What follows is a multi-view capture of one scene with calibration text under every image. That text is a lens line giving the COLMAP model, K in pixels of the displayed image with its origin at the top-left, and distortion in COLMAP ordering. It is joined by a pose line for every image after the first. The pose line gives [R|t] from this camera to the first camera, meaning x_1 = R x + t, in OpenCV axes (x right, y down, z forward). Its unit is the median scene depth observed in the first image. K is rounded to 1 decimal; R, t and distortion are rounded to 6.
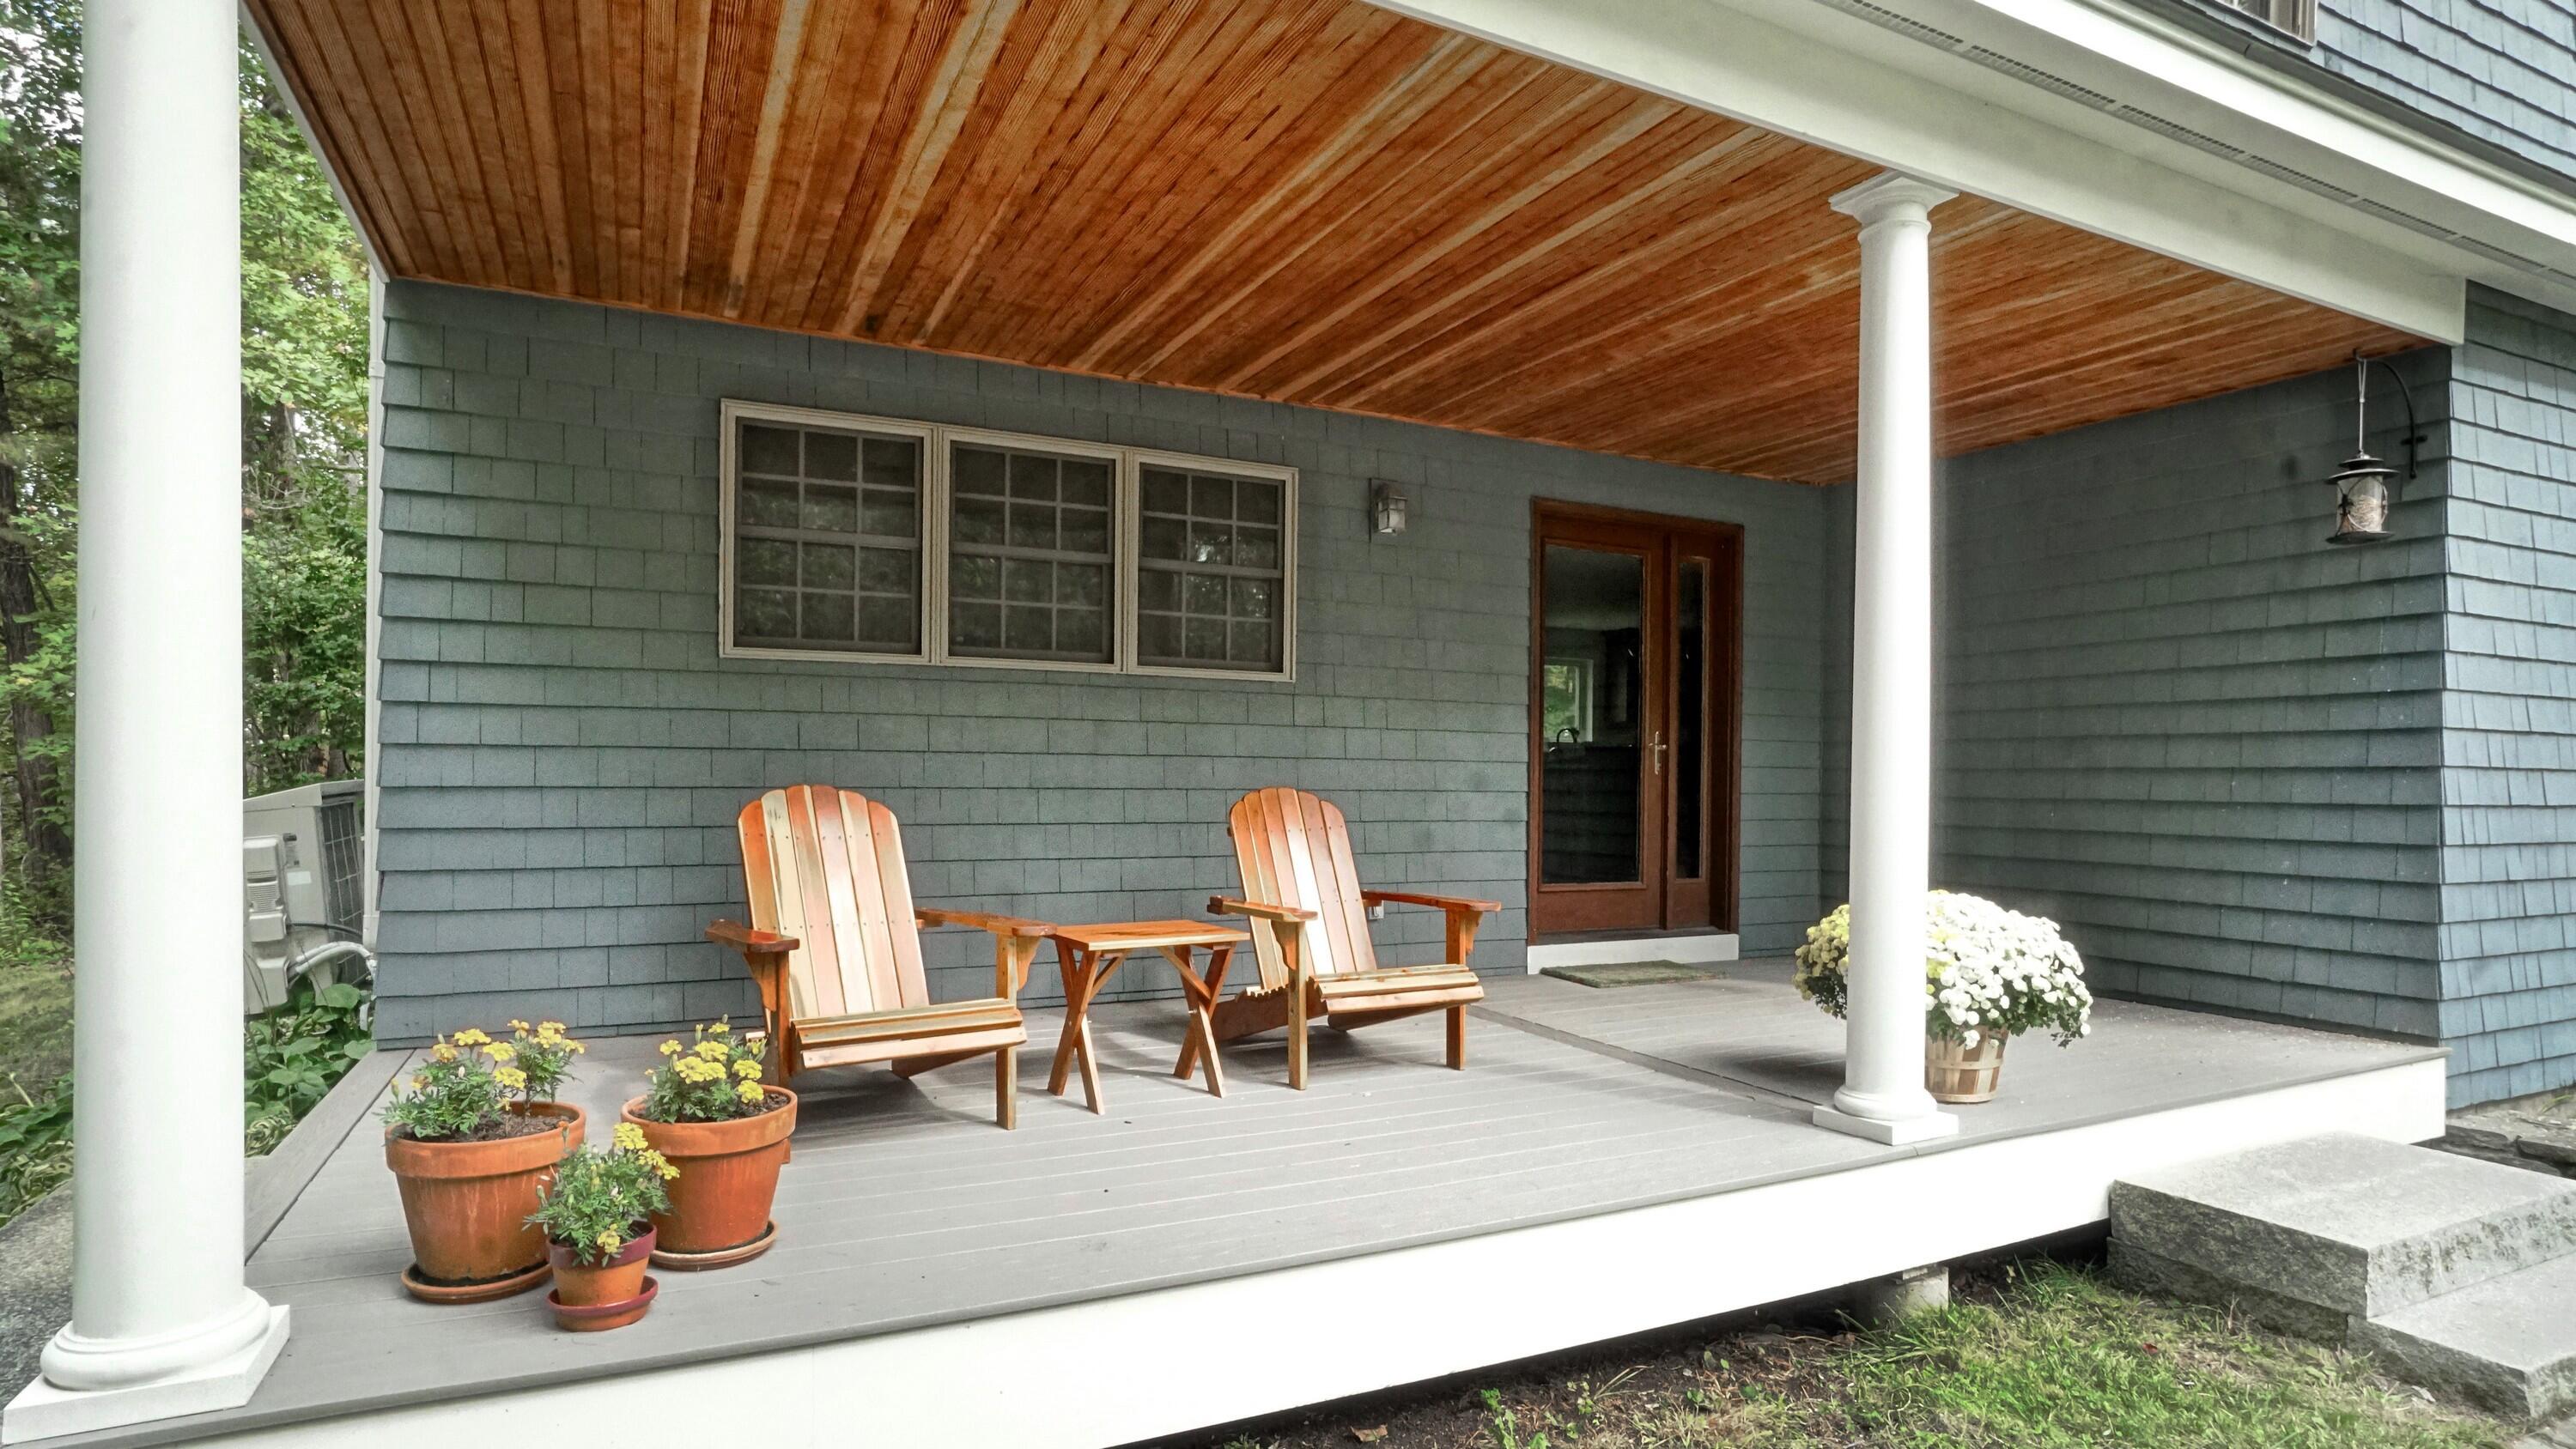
lens RADIAL K [[1348.6, 0, 1299.2], [0, 1348.6, 760.3], [0, 0, 1]] dist [-0.018945, 0.001797]
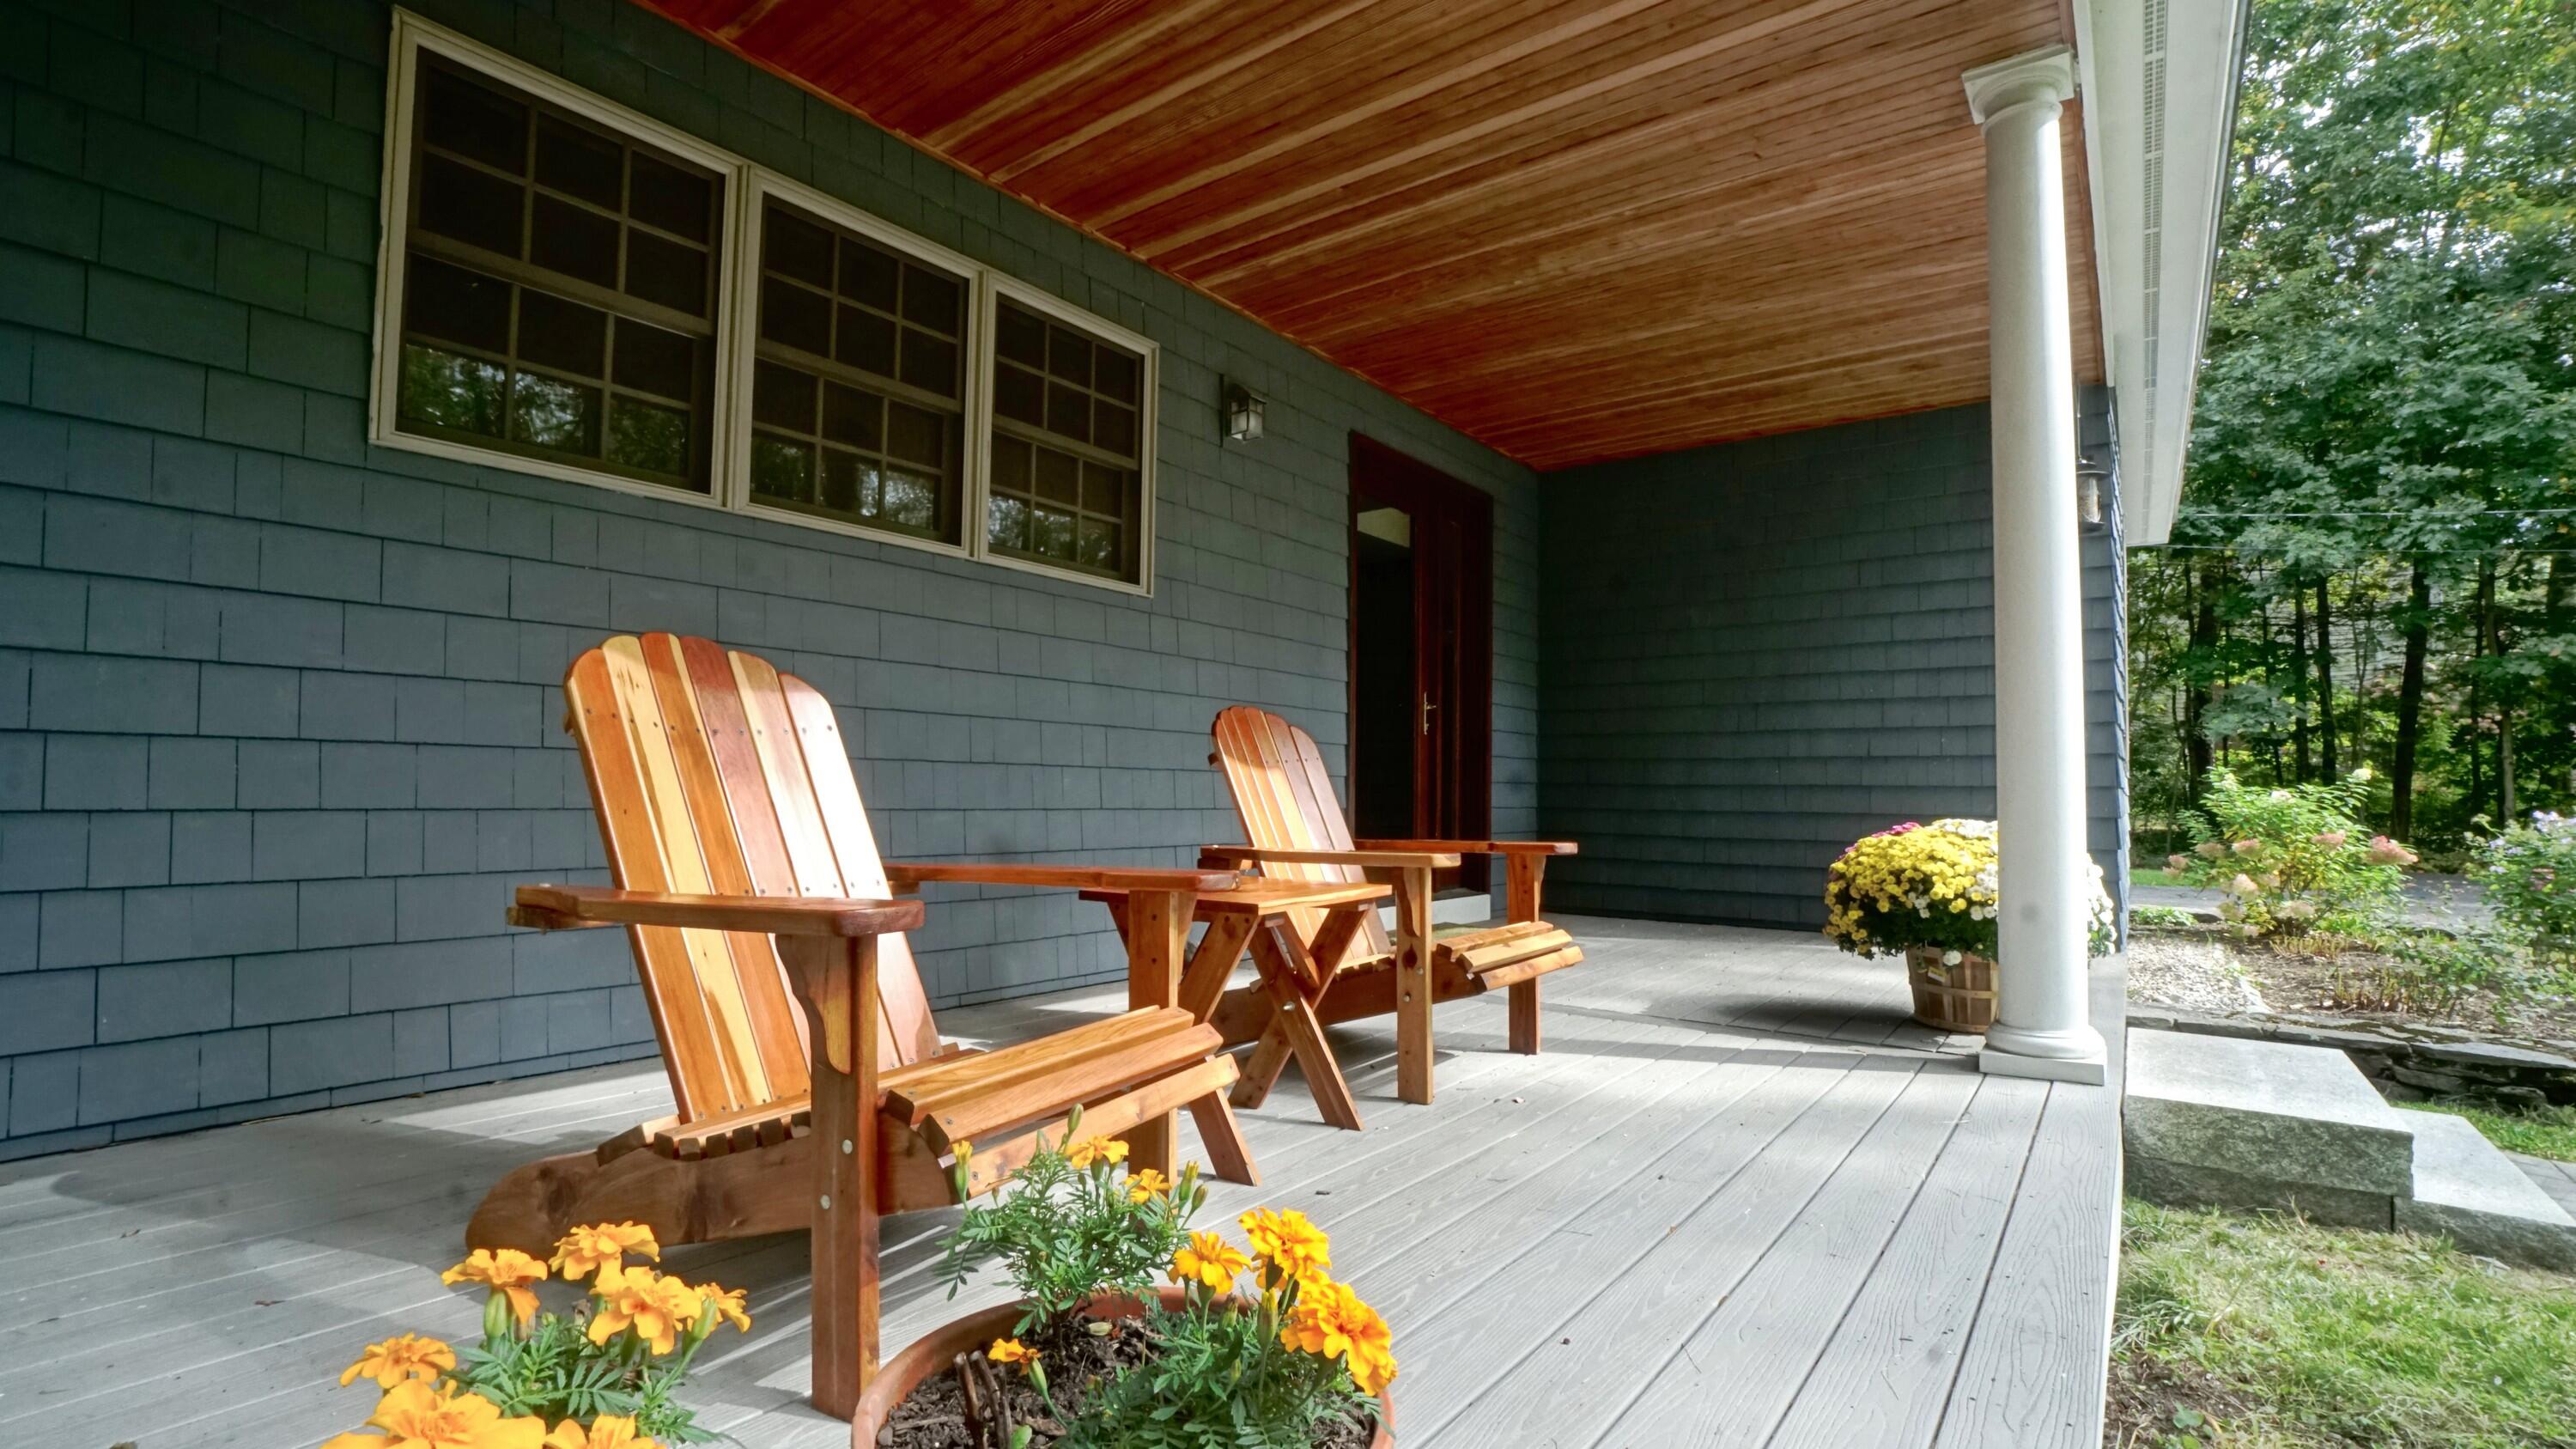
lens RADIAL K [[1166.8, 0, 1288.0], [0, 1166.8, 724.5], [0, 0, 1]] dist [-0.047107, 0.014276]
pose [[0.897103, 0.026659, 0.441017, -0.282506], [-0.007288, 0.998935, -0.045559, 0.059615], [-0.441762, 0.037657, 0.896342, 0.389670]]
